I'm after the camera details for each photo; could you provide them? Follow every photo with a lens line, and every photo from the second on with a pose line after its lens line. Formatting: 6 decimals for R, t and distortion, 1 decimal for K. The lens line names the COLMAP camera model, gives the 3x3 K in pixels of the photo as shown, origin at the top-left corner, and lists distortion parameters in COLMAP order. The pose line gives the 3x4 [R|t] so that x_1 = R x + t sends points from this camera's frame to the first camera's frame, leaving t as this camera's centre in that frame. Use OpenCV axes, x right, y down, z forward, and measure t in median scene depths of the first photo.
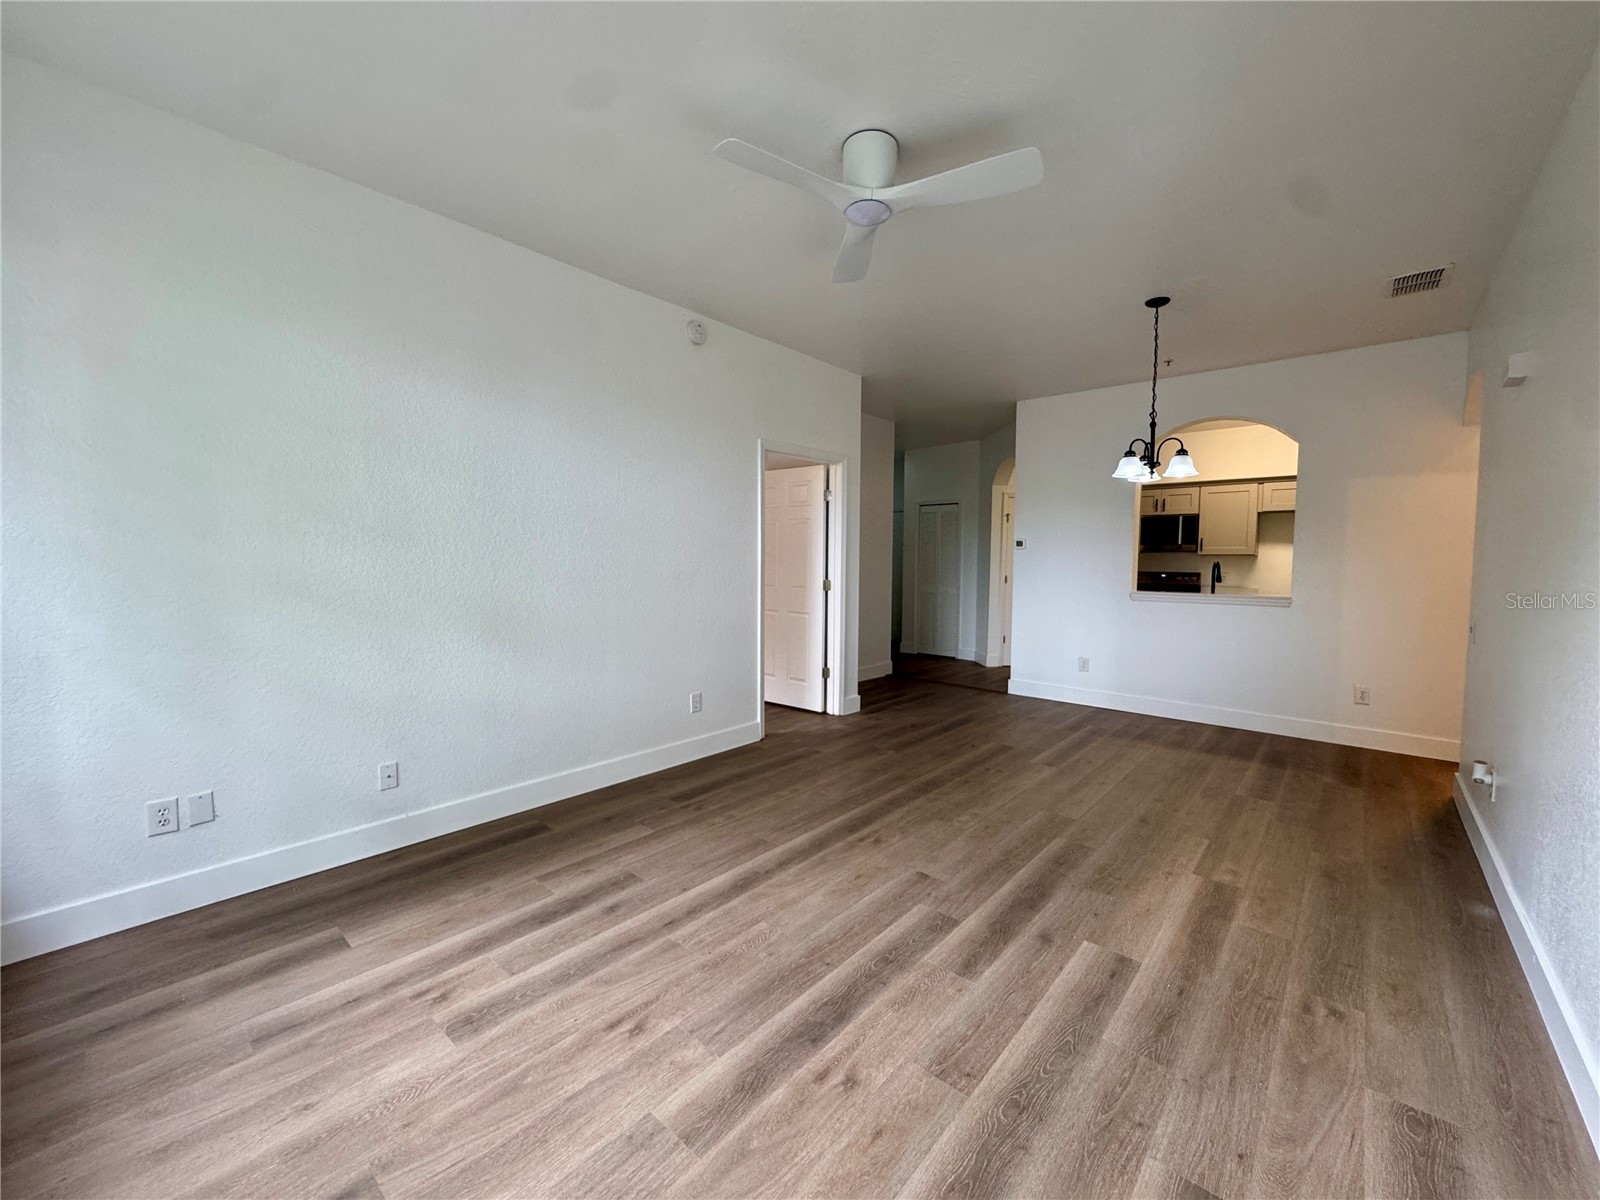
lens RADIAL K [[638.4, 0, 800.4], [0, 638.4, 595.4], [0, 0, 1]] dist [-0.000438, 0.000094]
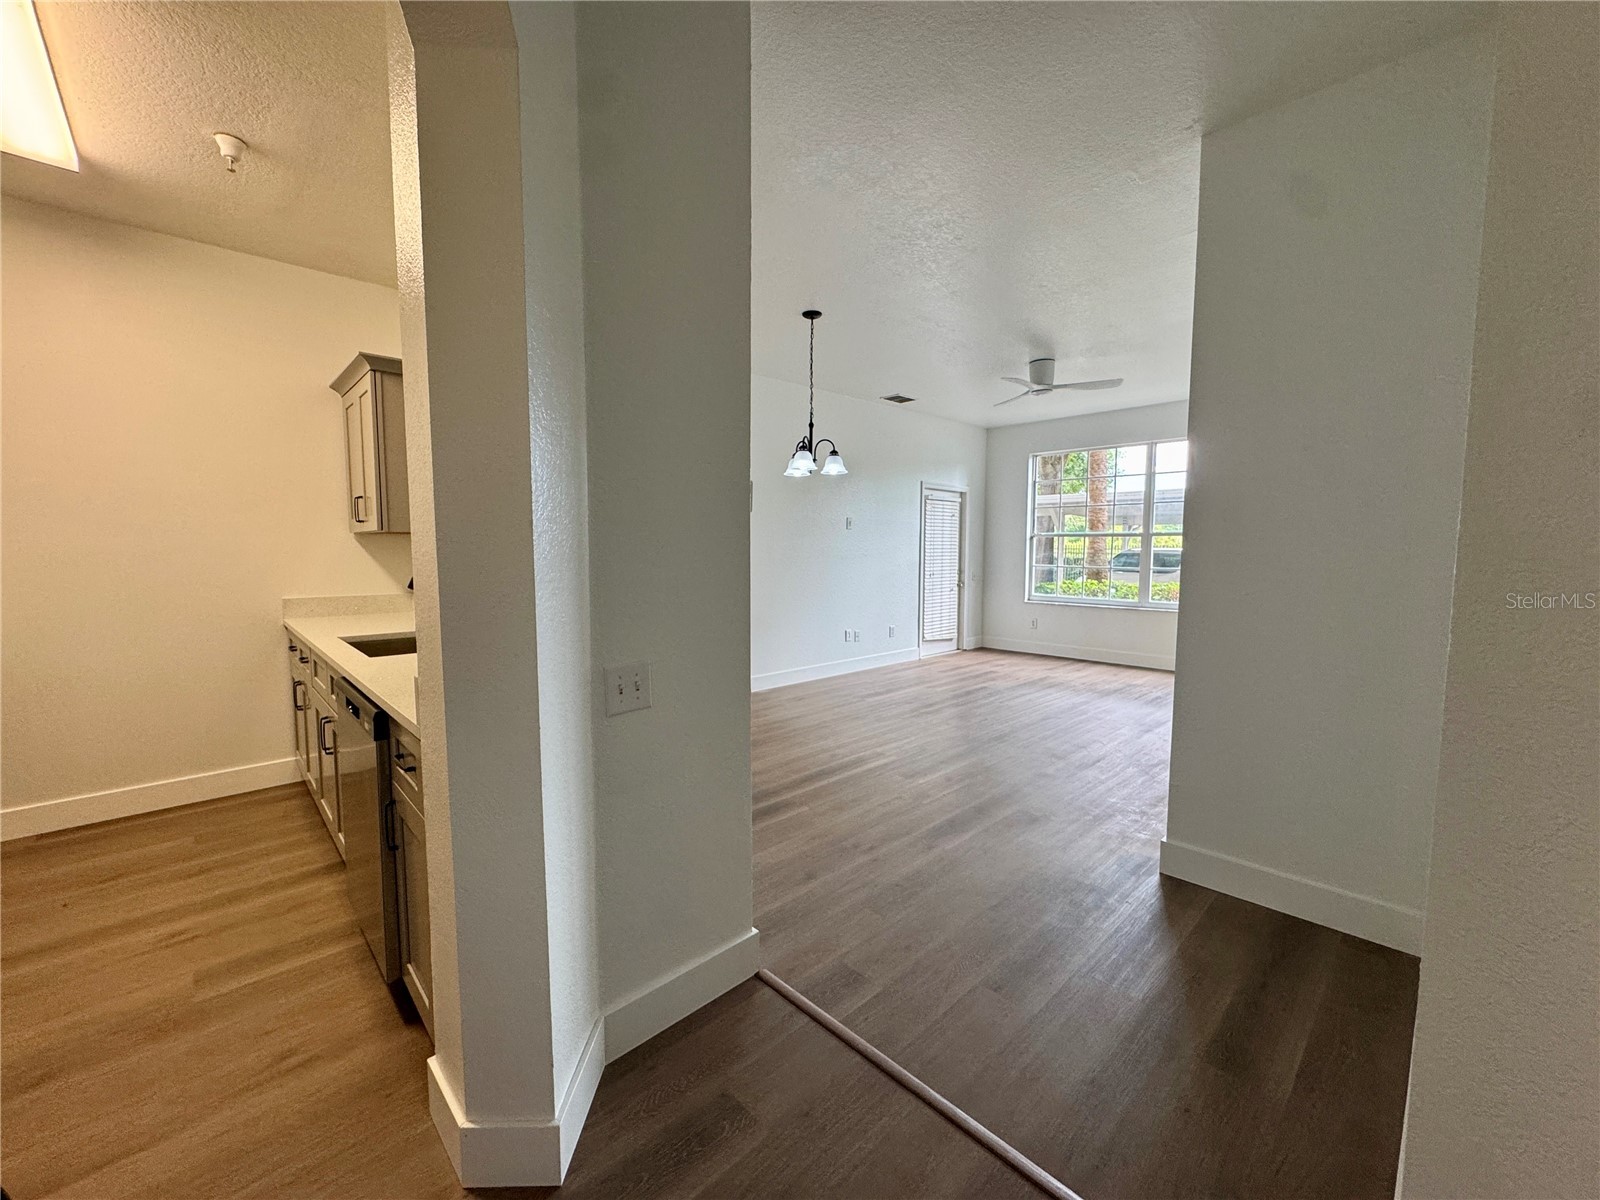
lens RADIAL K [[639.3, 0, 799.6], [0, 639.3, 596.8], [0, 0, 1]] dist [-0.003201, 0.000304]
pose [[-0.996045, -0.016841, 0.087234, 0.670303], [-0.004657, 0.990417, 0.138034, -0.177719], [-0.088723, 0.137082, -0.986578, 3.050706]]
